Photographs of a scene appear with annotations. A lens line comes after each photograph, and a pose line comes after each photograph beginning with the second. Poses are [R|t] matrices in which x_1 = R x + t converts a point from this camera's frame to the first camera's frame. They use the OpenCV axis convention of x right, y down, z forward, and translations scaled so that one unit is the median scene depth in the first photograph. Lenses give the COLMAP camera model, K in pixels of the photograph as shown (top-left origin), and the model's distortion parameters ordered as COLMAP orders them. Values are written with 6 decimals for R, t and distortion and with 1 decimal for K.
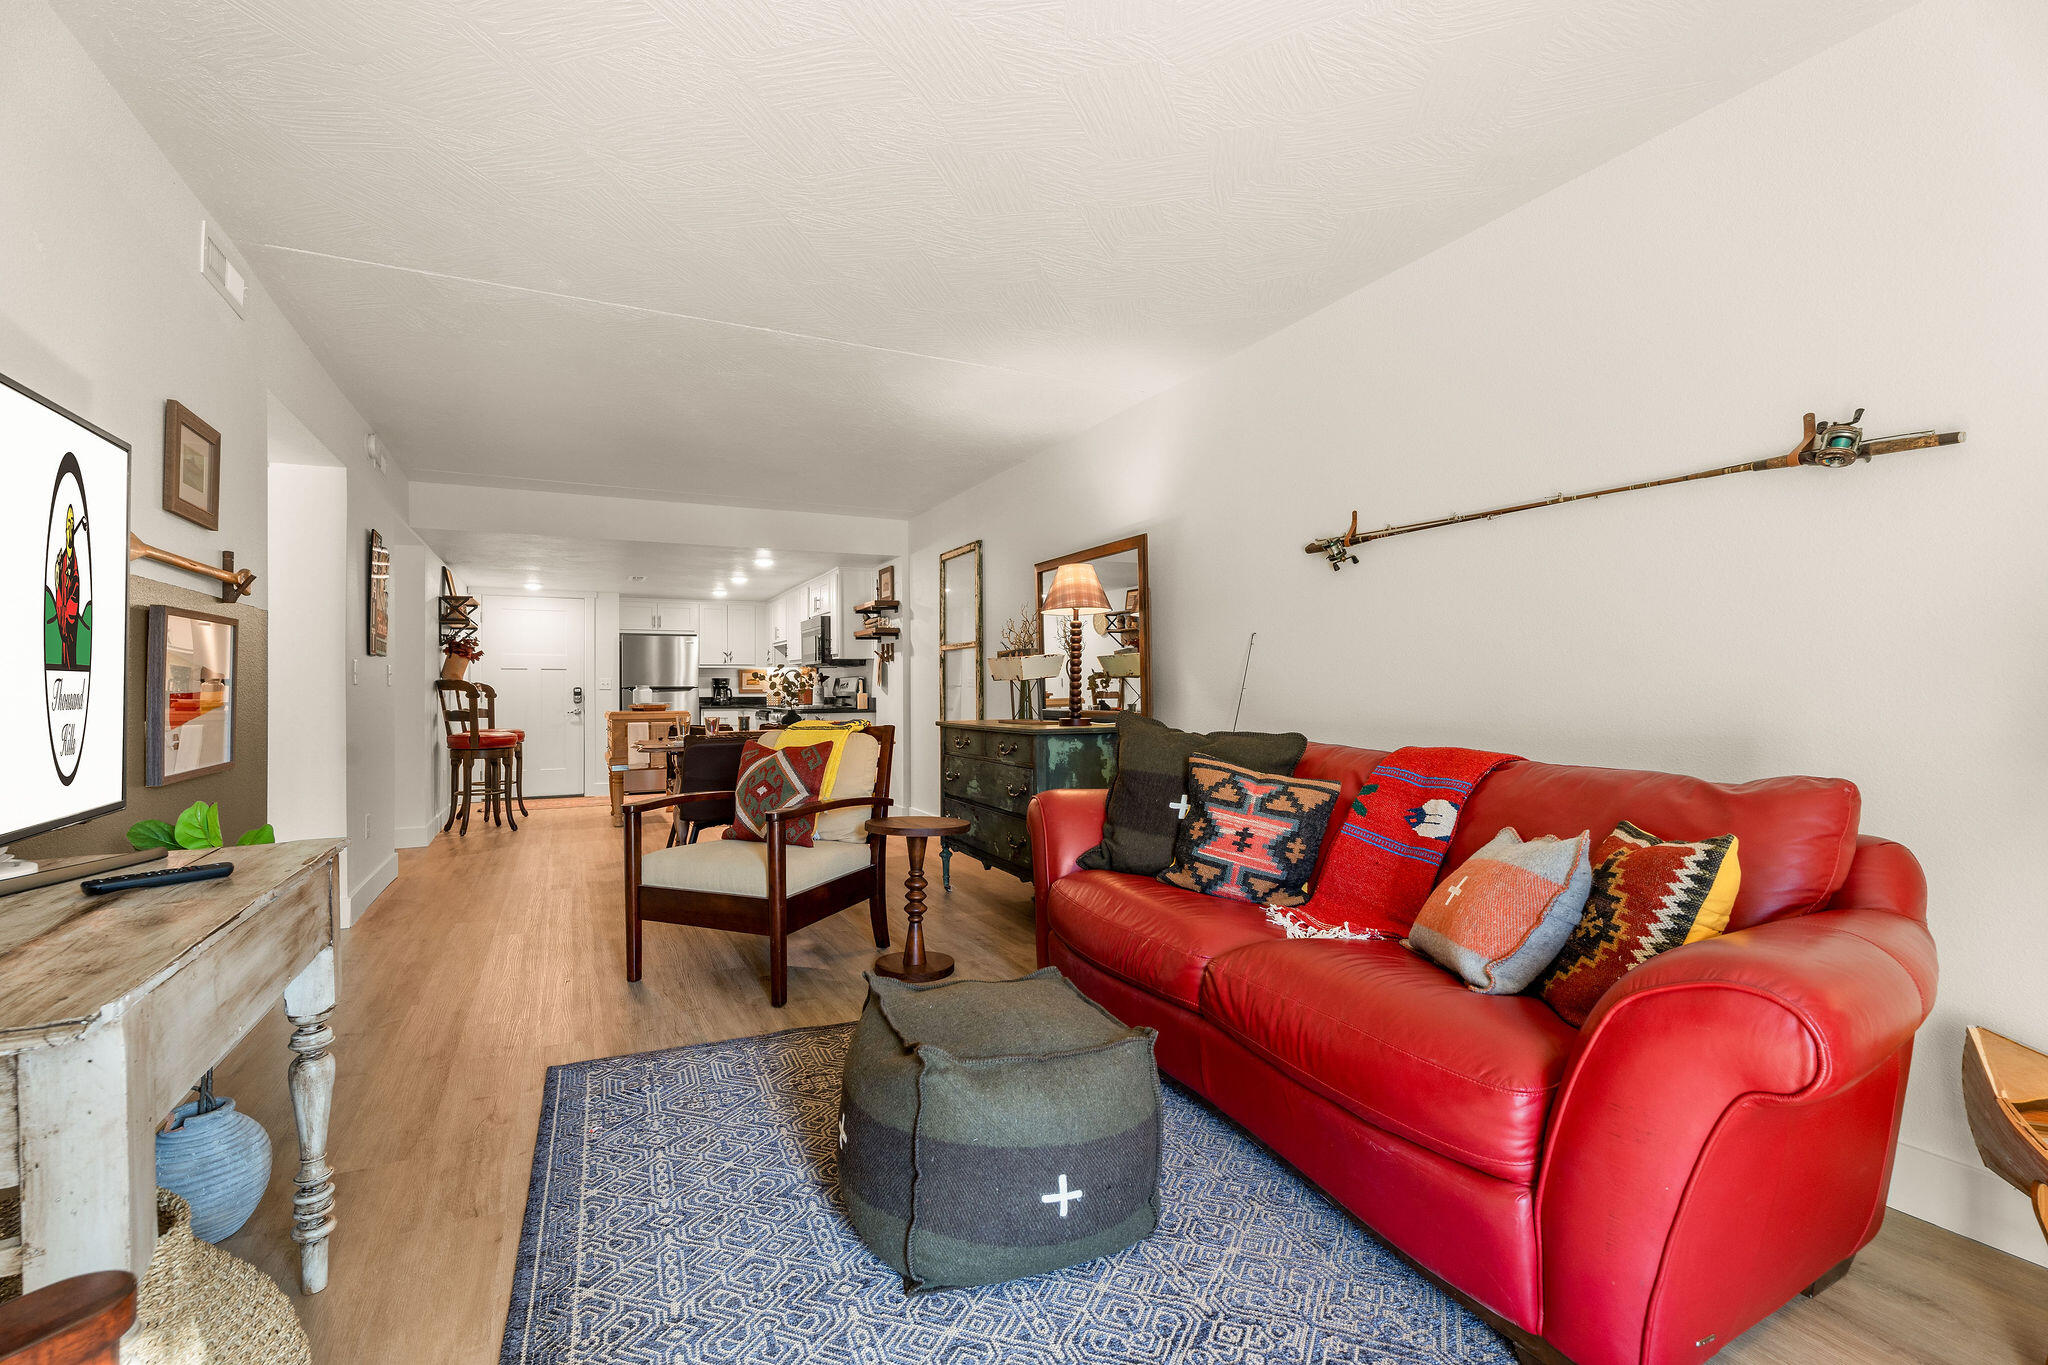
lens RADIAL K [[906.1, 0, 1023.1], [0, 906.1, 680.5], [0, 0, 1]] dist [0.002342, 0.000203]
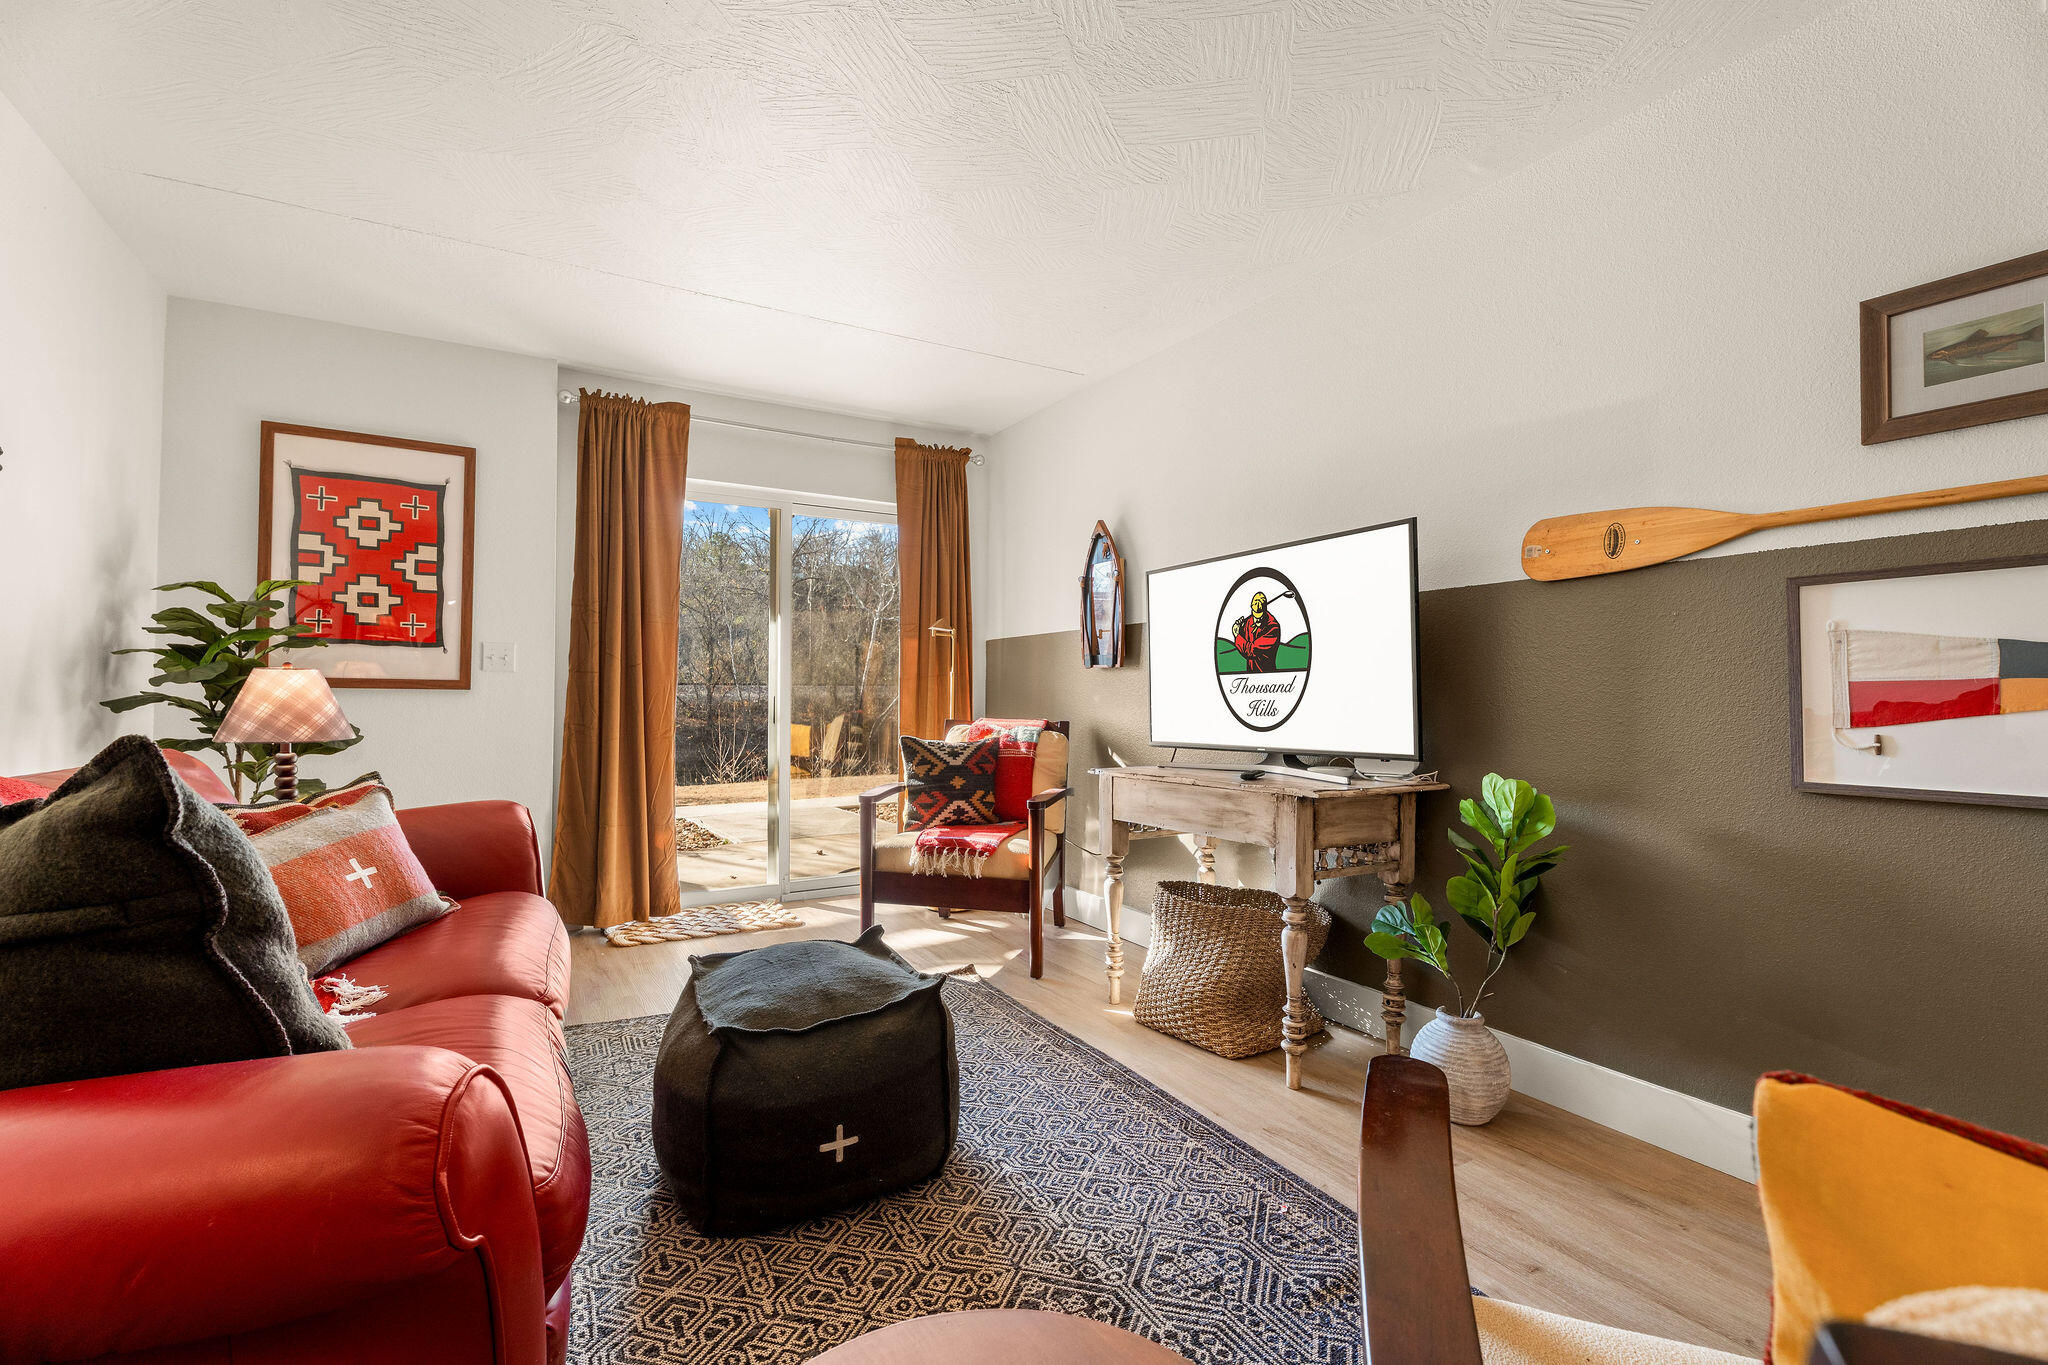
lens RADIAL K [[906.1, 0, 1025.1], [0, 906.1, 680.5], [0, 0, 1]] dist [0.002342, 0.000203]
pose [[-0.997648, 0.000426, -0.068547, -0.110128], [0.002066, 0.999713, -0.023859, 0.019956], [0.068517, -0.023945, -0.997363, 1.112101]]
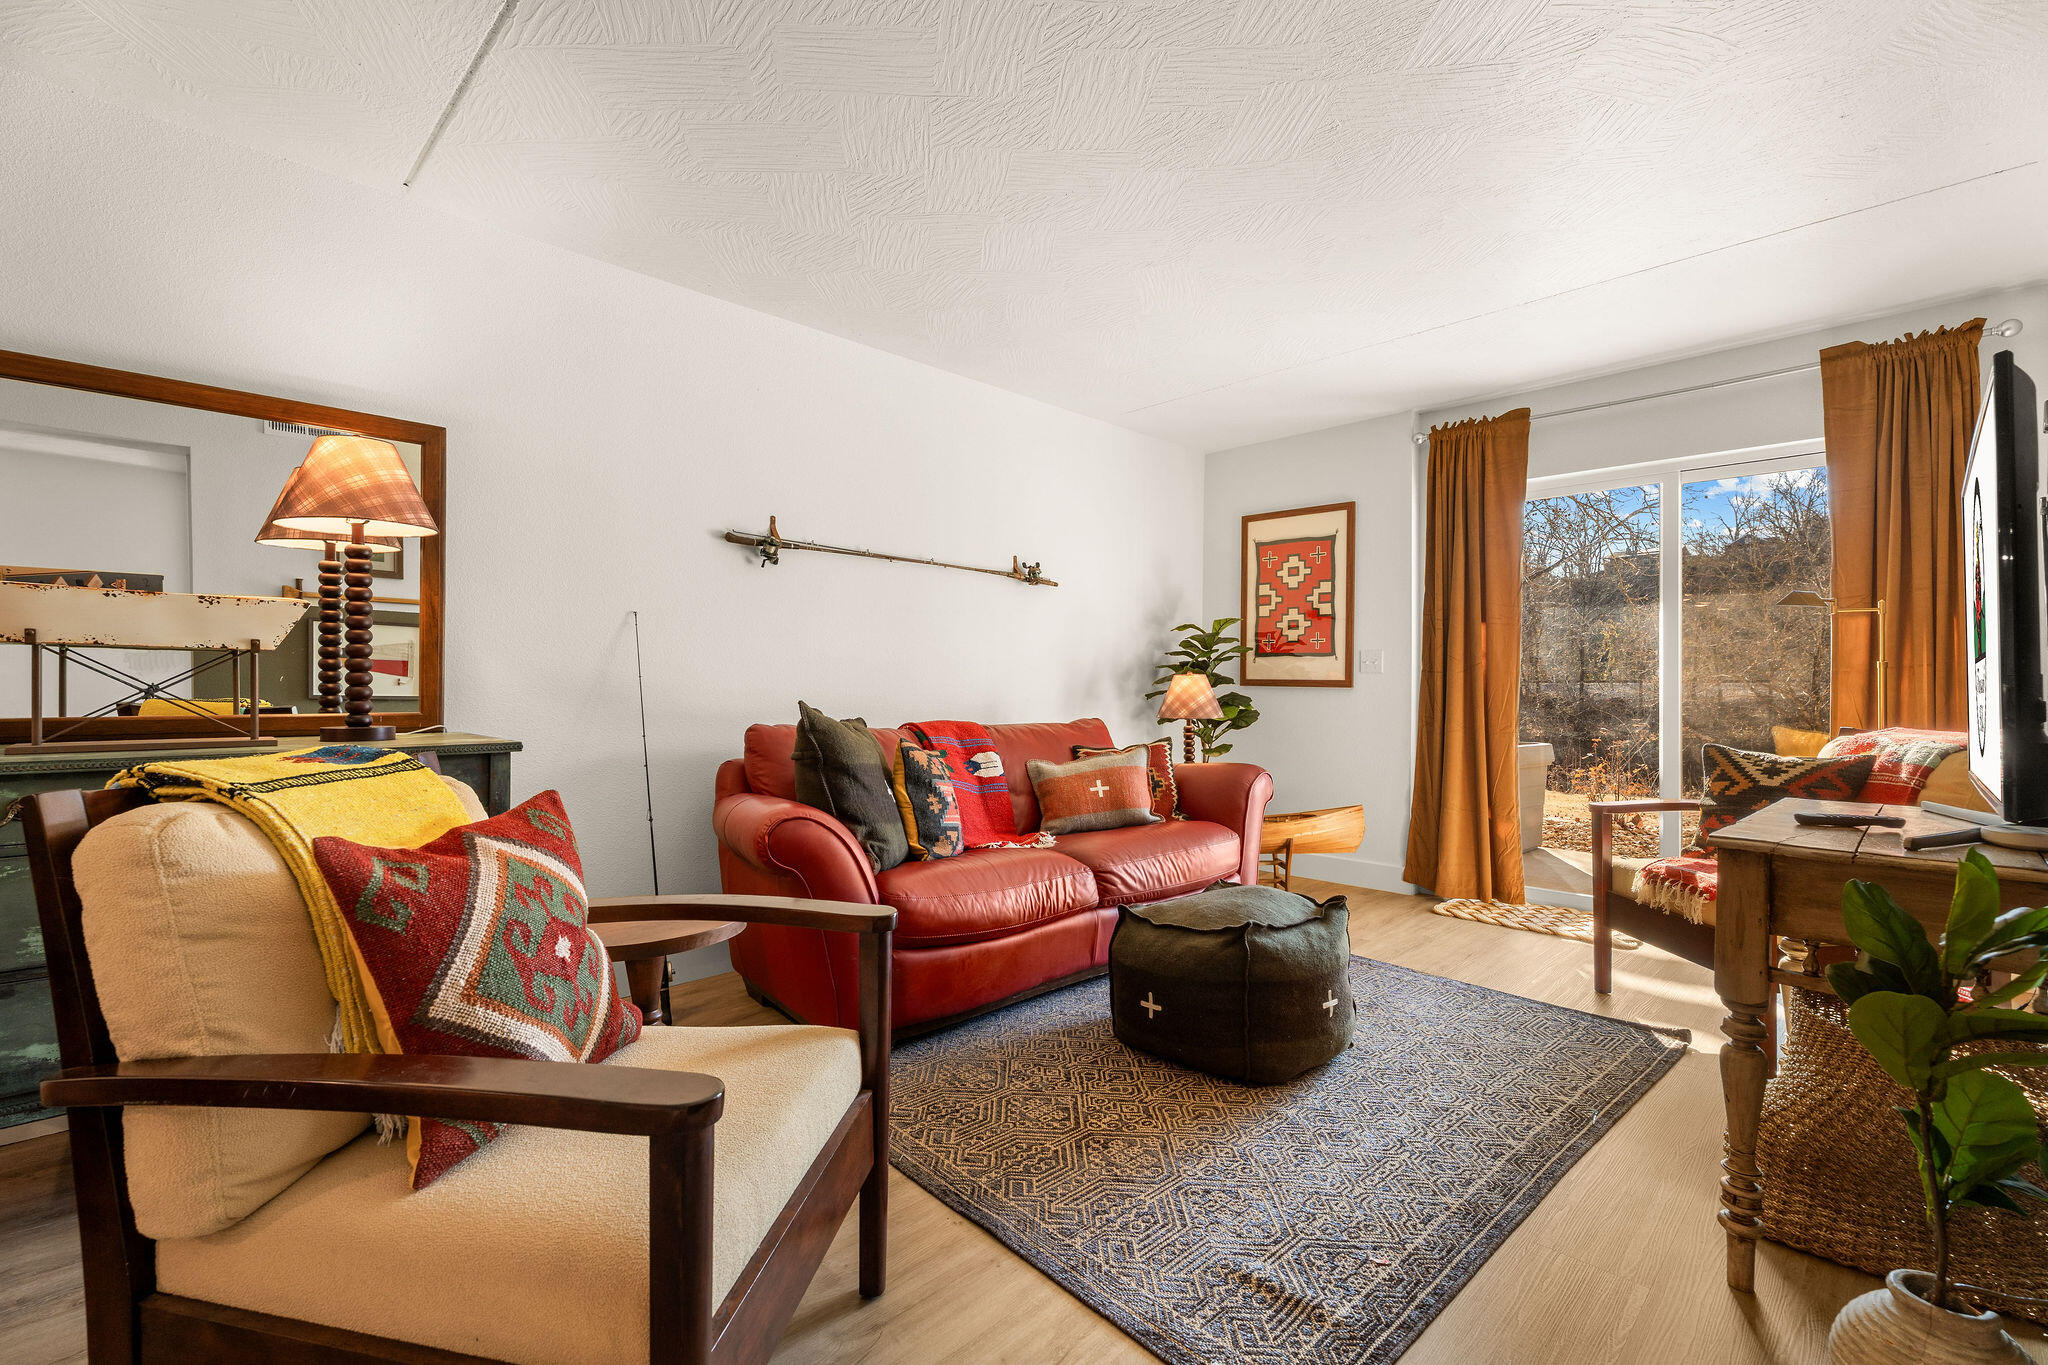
lens RADIAL K [[906.1, 0, 1019.2], [0, 906.1, 683.7], [0, 0, 1]] dist [0.002342, 0.000203]
pose [[-0.313878, 0.006649, 0.949440, -0.666951], [-0.012410, 0.999861, -0.011104, 0.020006], [-0.949382, -0.015268, -0.313752, 0.931138]]
